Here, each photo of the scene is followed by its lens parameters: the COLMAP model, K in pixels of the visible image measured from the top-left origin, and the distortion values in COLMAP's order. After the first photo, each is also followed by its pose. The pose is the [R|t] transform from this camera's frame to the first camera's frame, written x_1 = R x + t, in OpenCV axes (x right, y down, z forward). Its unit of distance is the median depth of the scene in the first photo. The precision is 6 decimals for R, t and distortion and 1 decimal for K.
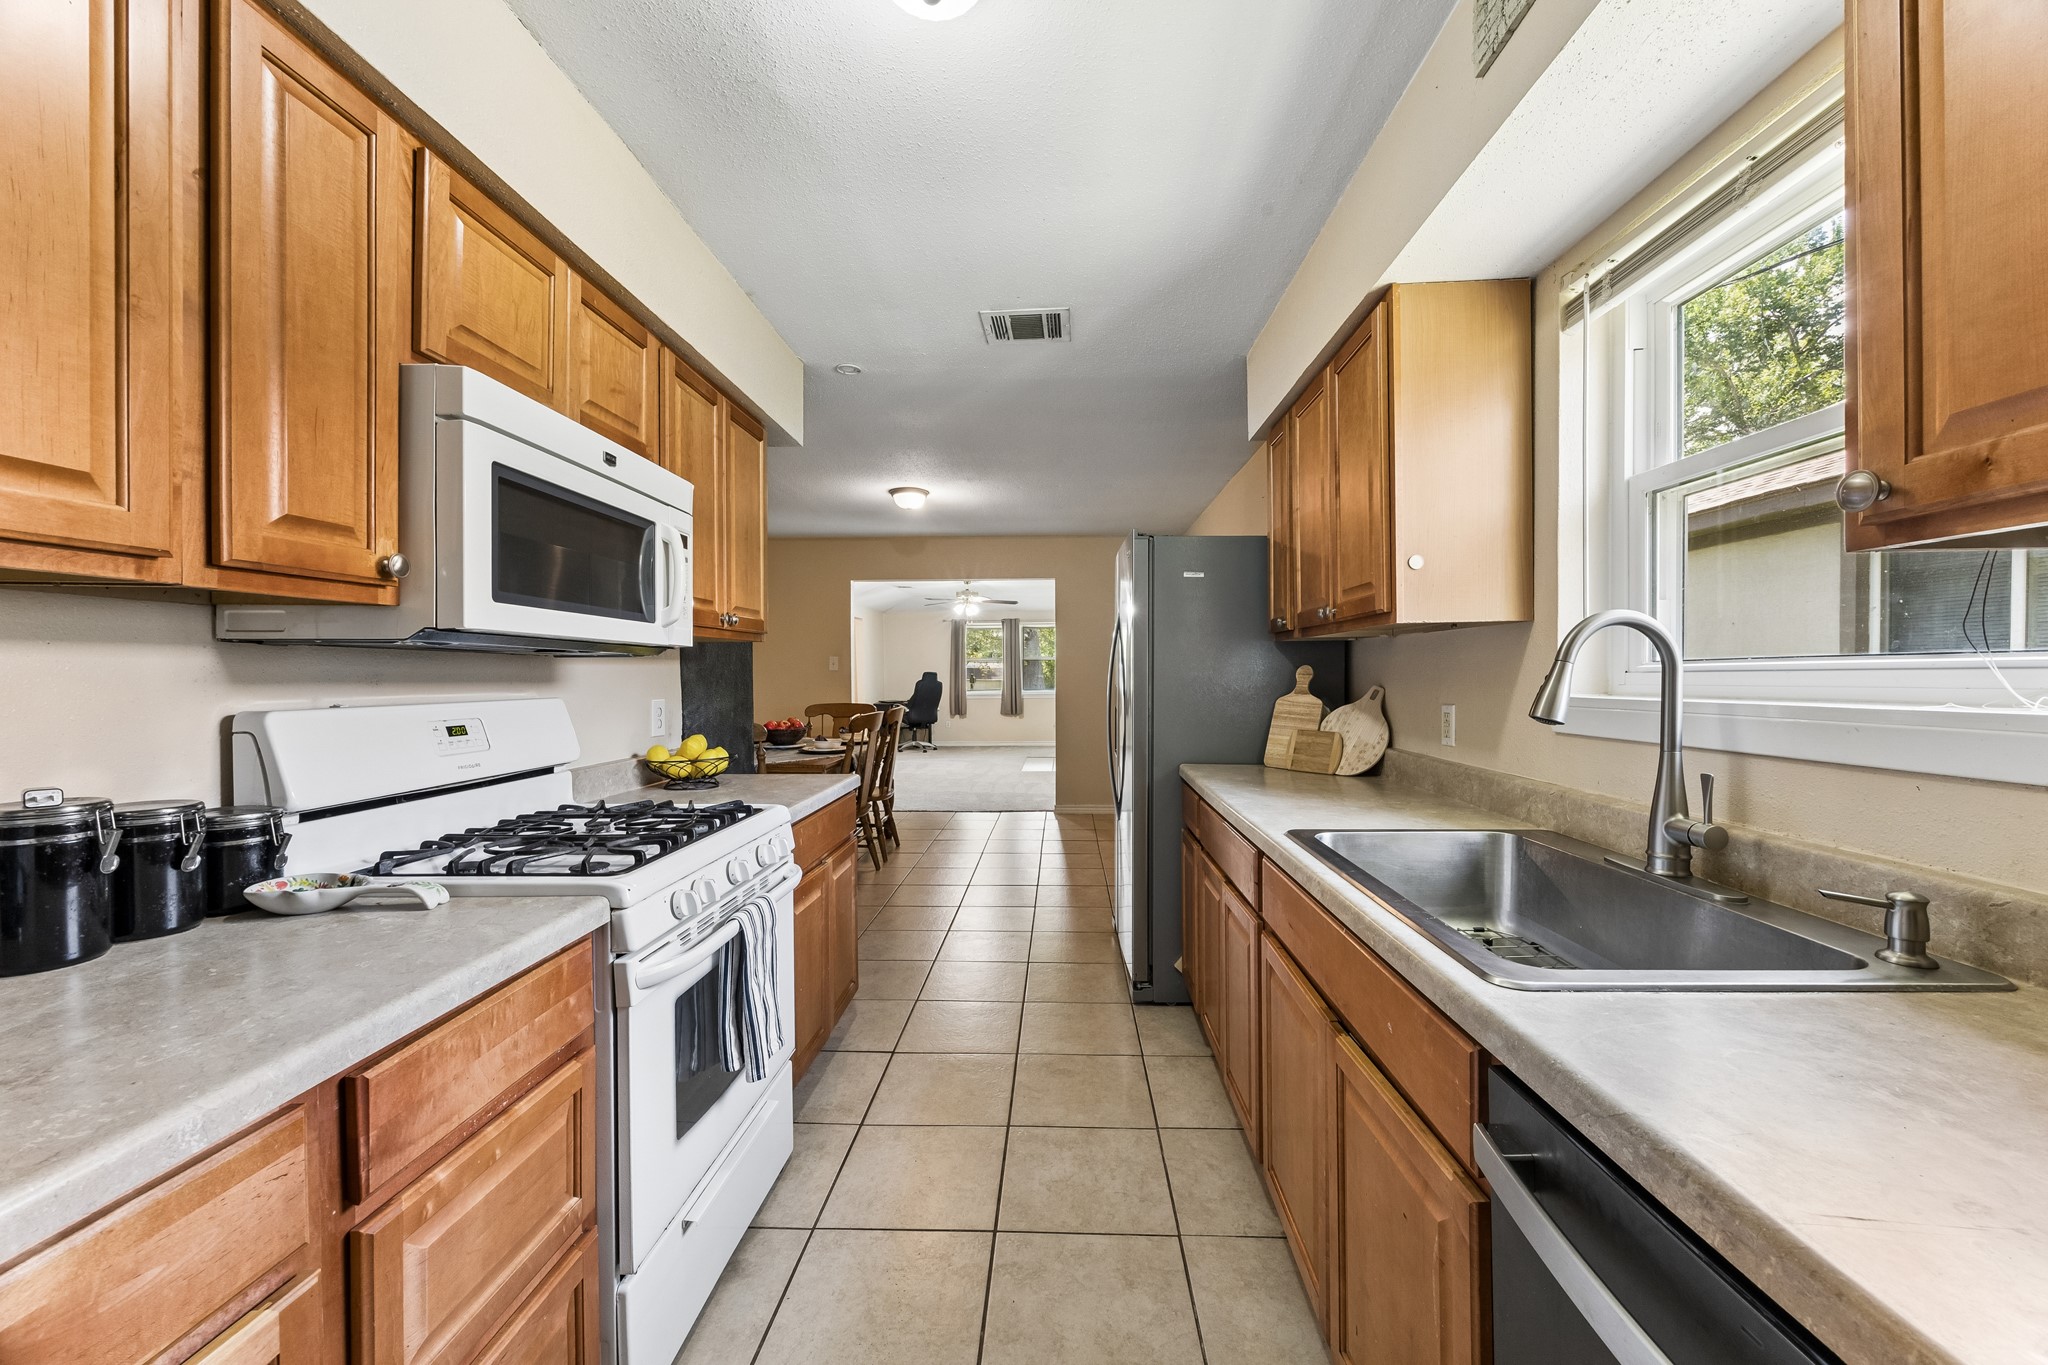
lens RADIAL K [[786.3, 0, 1023.9], [0, 786.3, 680.4], [0, 0, 1]] dist [0.000689, 0.000095]
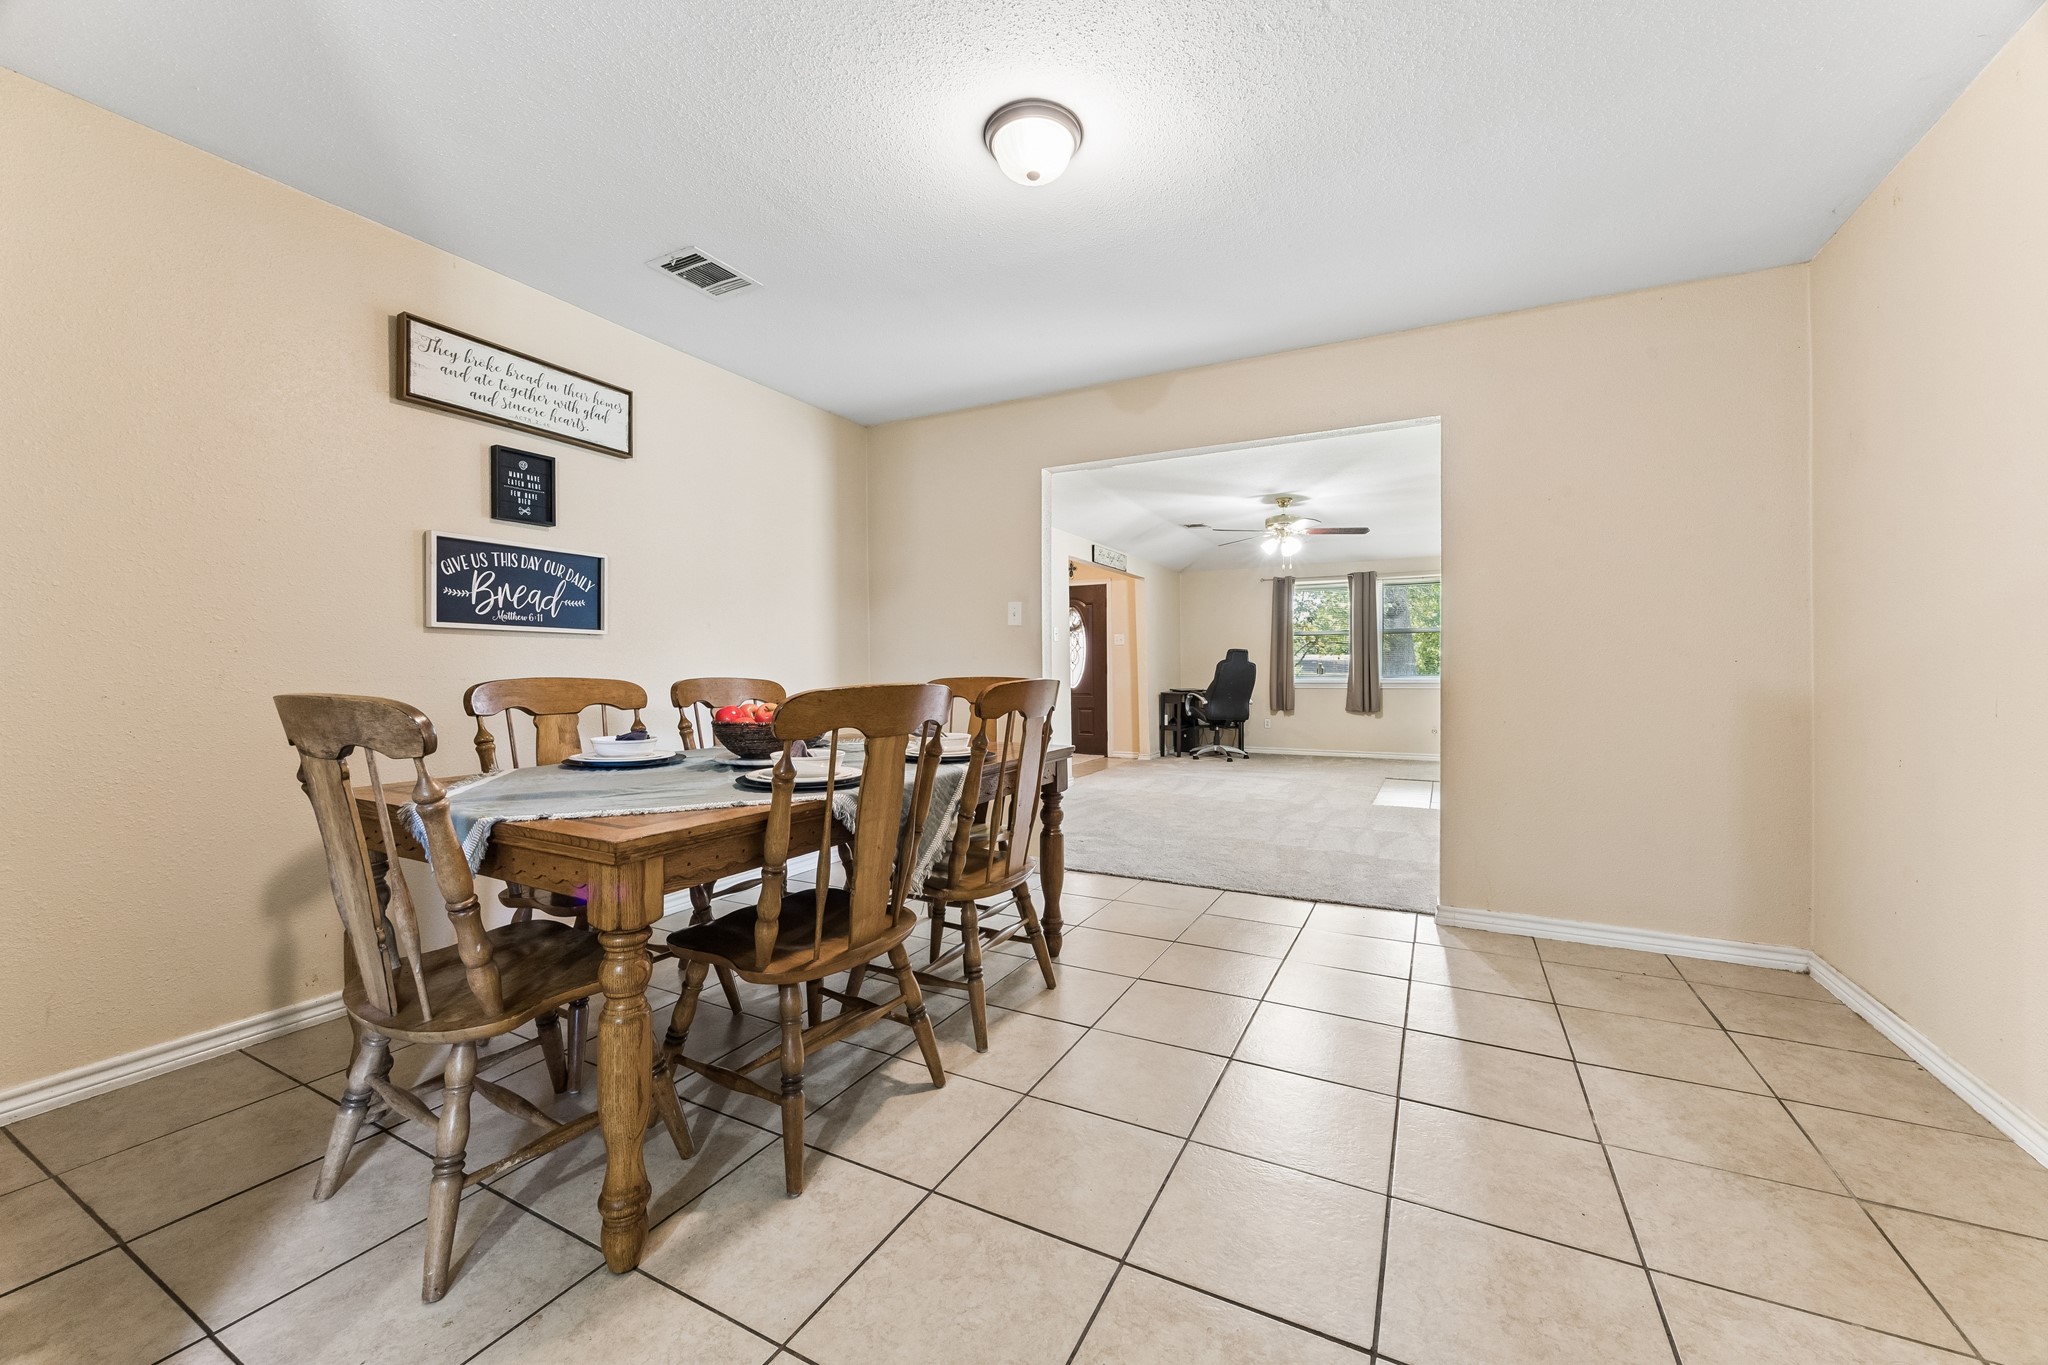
lens RADIAL K [[786.3, 0, 1023.9], [0, 786.3, 680.4], [0, 0, 1]] dist [0.000689, 0.000095]
pose [[0.905078, 0.009938, -0.425130, 0.008080], [-0.007384, 0.999943, 0.007654, 0.013637], [0.425182, -0.003788, 0.905100, 0.273215]]
